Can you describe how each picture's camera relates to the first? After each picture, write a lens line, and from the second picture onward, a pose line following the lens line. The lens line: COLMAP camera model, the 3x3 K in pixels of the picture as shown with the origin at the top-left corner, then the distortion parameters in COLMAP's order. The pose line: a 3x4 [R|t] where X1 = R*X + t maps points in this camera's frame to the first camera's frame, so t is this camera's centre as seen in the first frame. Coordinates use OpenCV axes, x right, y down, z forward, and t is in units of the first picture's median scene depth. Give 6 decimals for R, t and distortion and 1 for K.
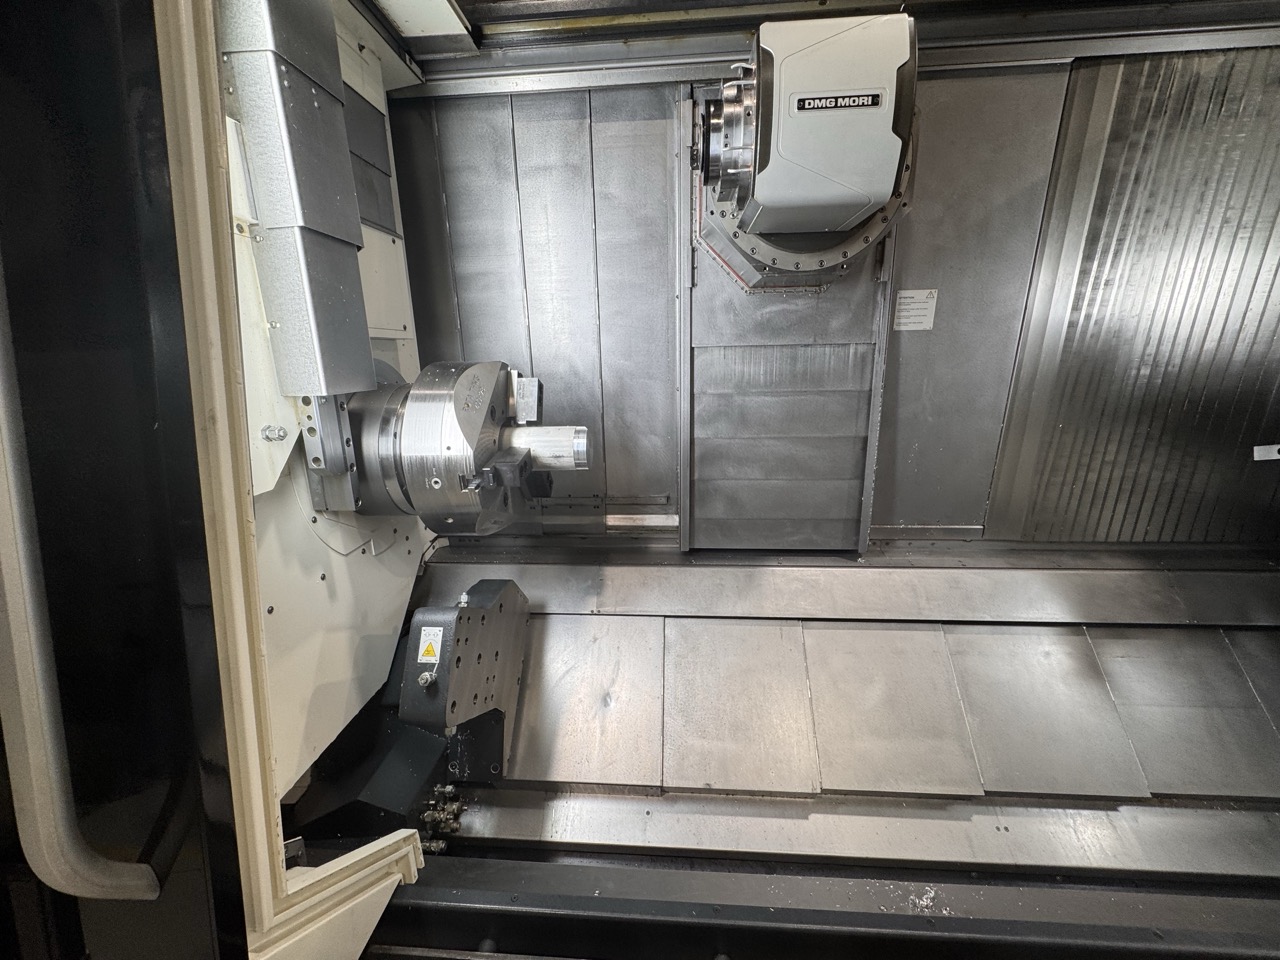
lens RADIAL K [[510.2, 0, 640.0], [0, 510.2, 480.0], [0, 0, 1]] dist [-0.002747, 0.000478]
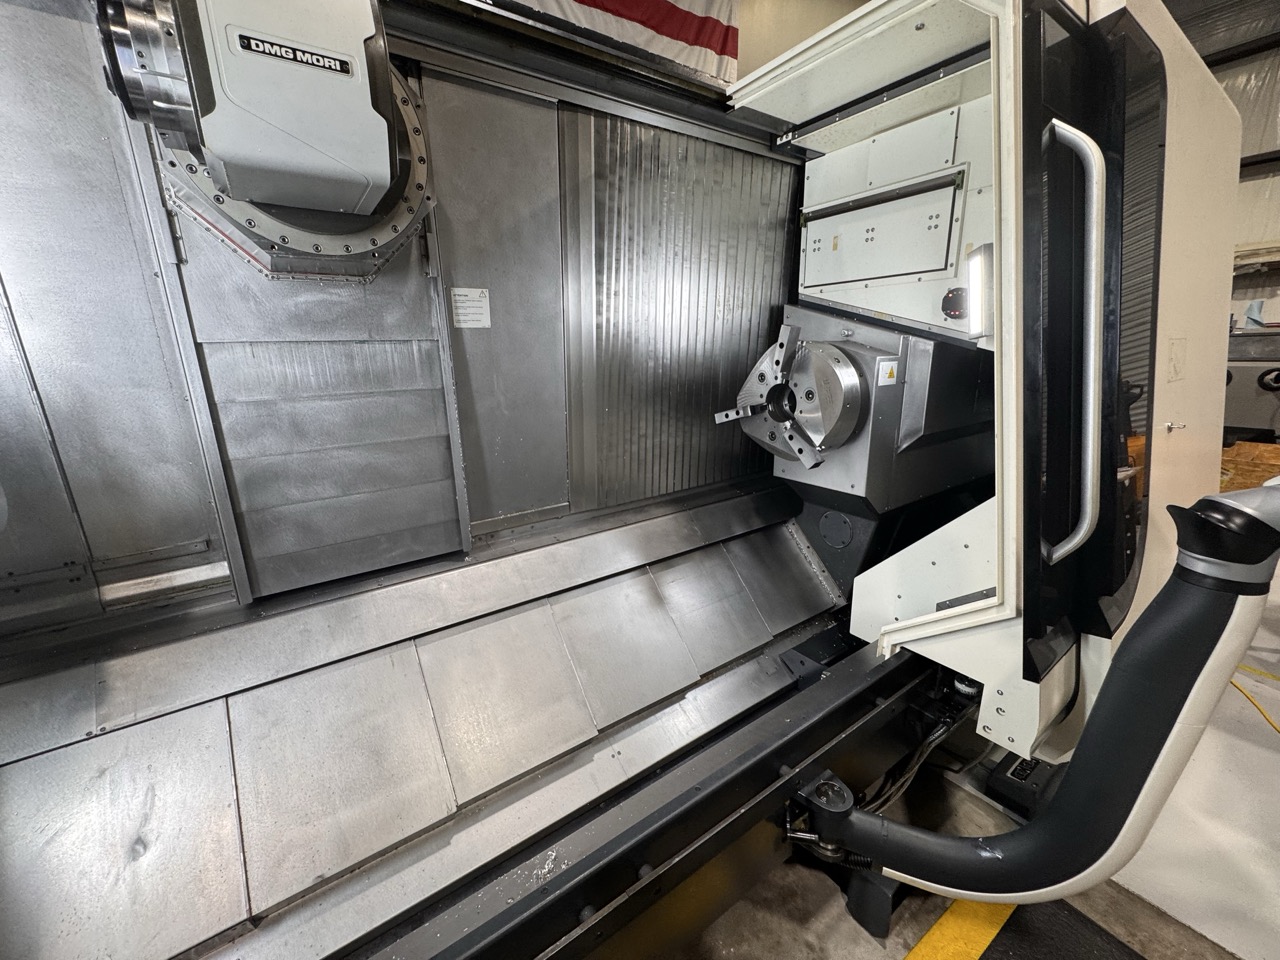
lens RADIAL K [[509.0, 0, 640.0], [0, 509.0, 480.0], [0, 0, 1]] dist [-0.001293, -0.000544]
pose [[0.773363, -0.157032, 0.614207, 0.116439], [0.160166, 0.985804, 0.050368, 0.010396], [-0.613397, 0.059422, 0.787536, 0.004933]]
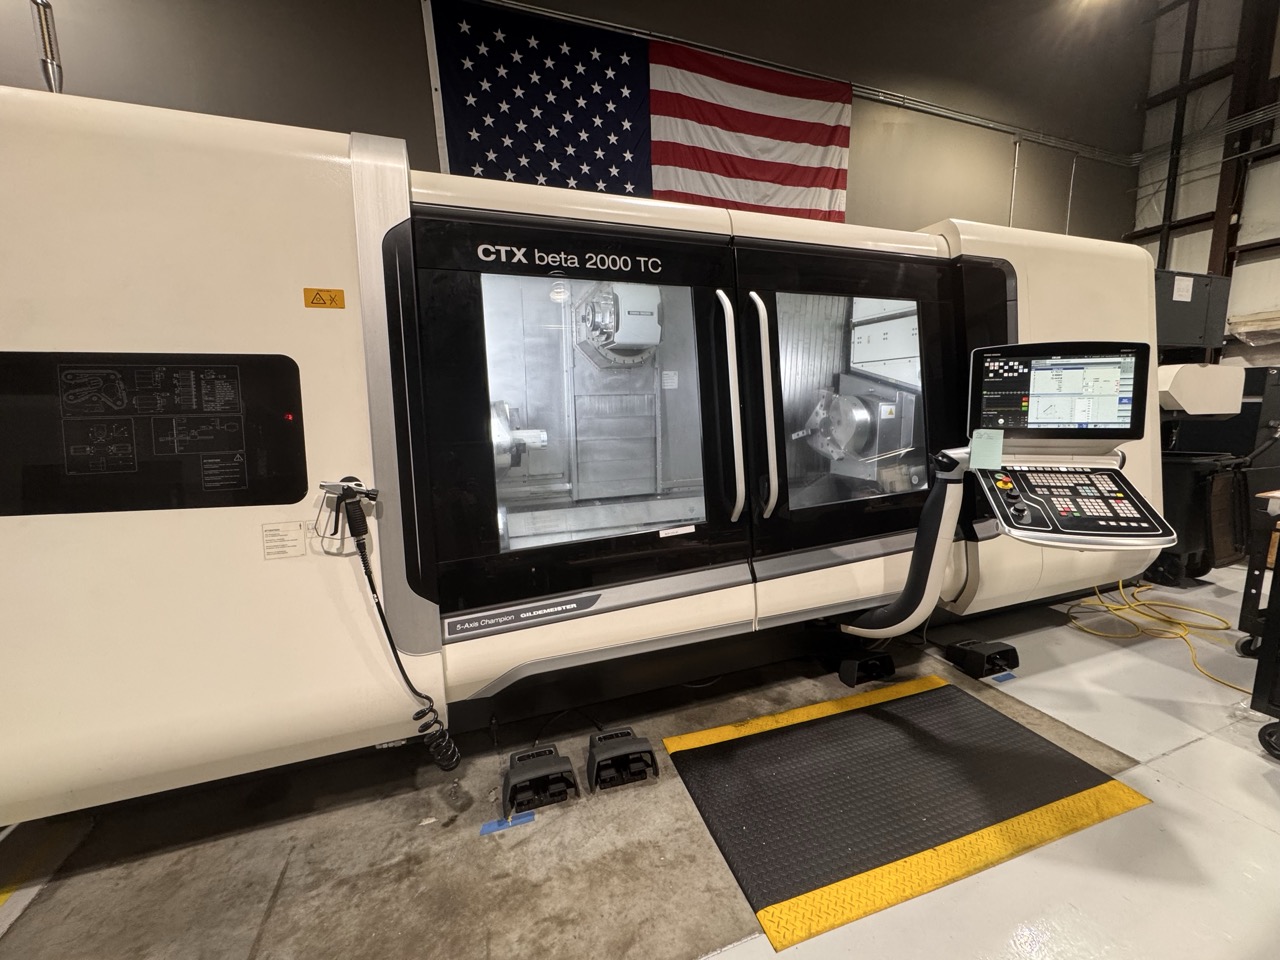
lens RADIAL K [[512.9, 0, 640.0], [0, 512.9, 480.0], [0, 0, 1]] dist [-0.006239, 0.000337]
pose [[0.910593, -0.059511, 0.408996, -0.524050], [0.101142, 0.991577, -0.080905, 0.270151], [-0.400737, 0.115038, 0.908942, -0.939768]]
